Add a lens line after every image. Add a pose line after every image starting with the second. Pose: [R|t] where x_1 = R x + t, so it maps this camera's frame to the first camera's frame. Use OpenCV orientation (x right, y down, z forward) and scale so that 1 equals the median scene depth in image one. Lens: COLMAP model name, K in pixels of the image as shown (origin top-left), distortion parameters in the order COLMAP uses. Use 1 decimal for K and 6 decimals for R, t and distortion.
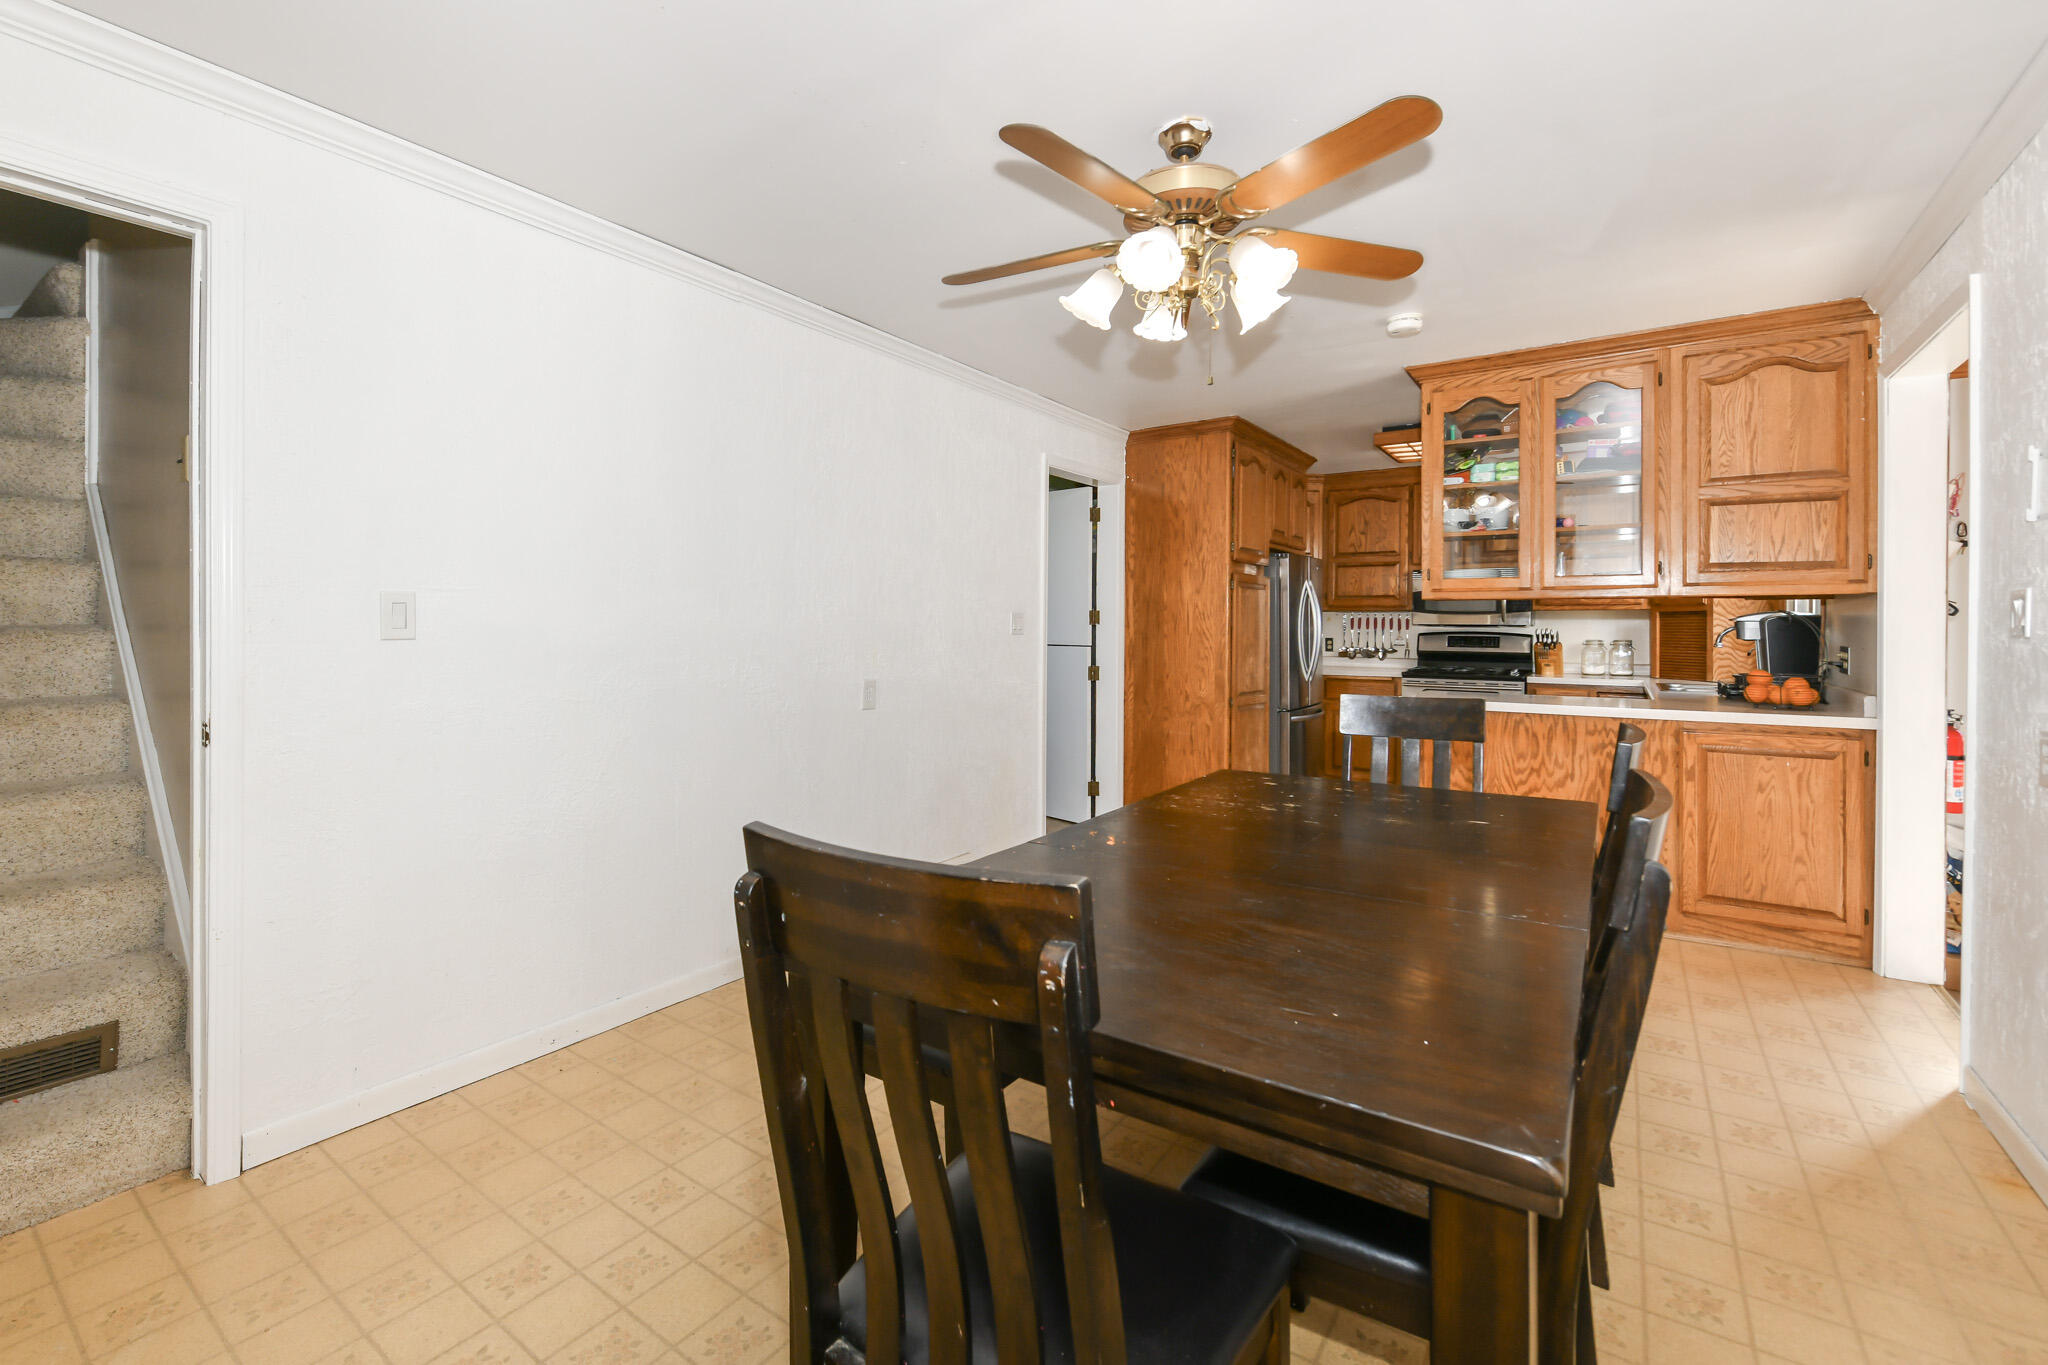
lens RADIAL K [[900.9, 0, 1022.5], [0, 900.9, 618.4], [0, 0, 1]] dist [-0.003571, -0.000106]
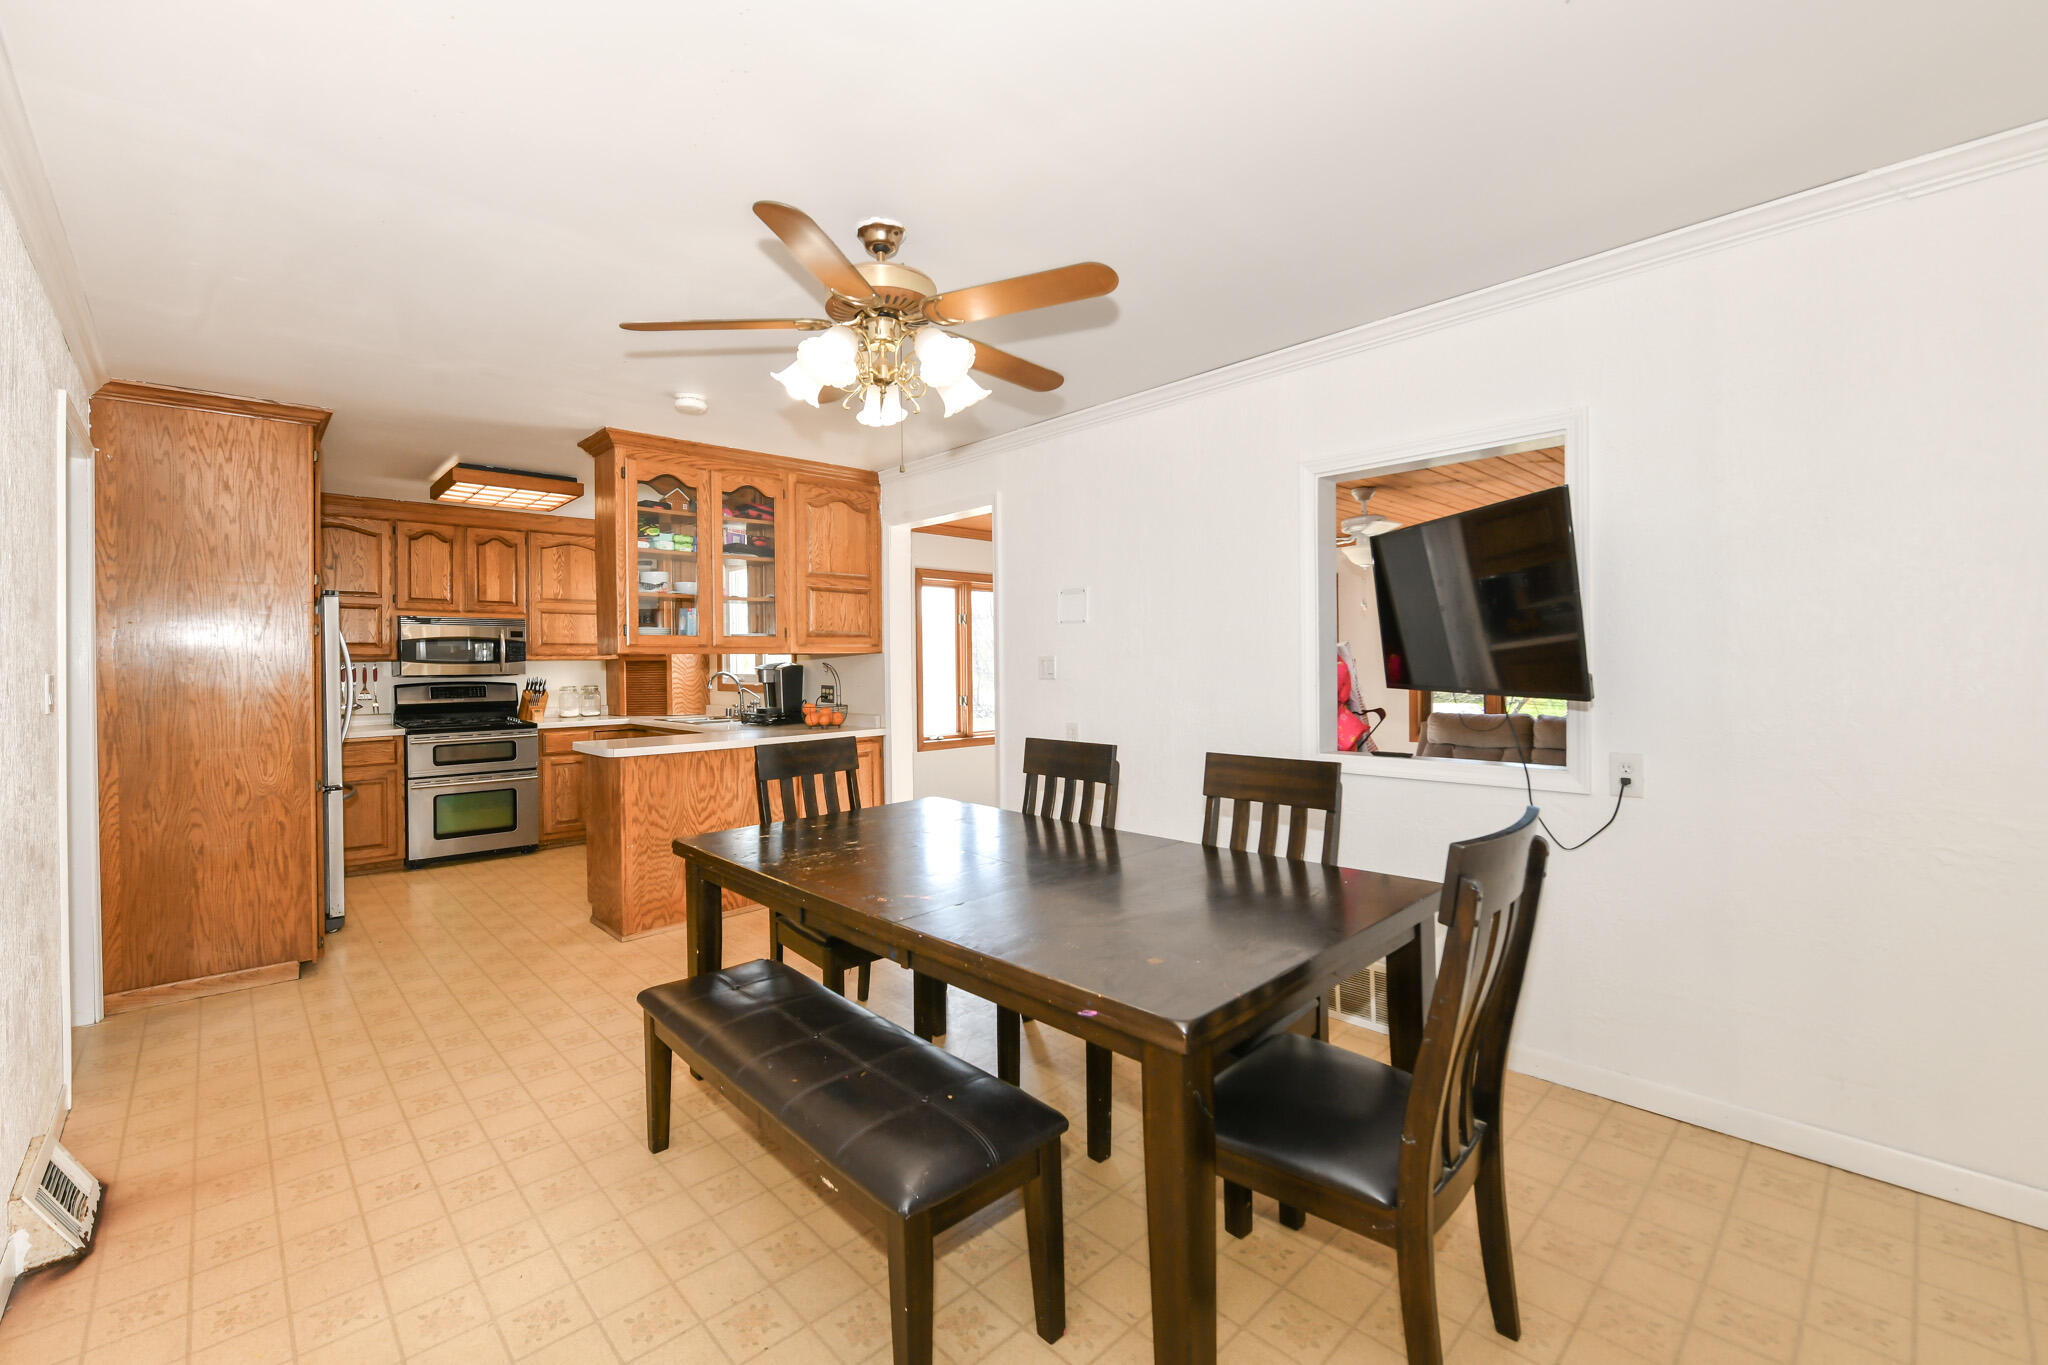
lens RADIAL K [[841.4, 0, 1020.4], [0, 841.4, 672.2], [0, 0, 1]] dist [-0.003628, 0.000343]
pose [[0.206852, -0.018145, 0.978204, -0.278647], [0.002873, 0.999835, 0.017938, -0.010880], [-0.978368, -0.000900, 0.206870, 0.230530]]
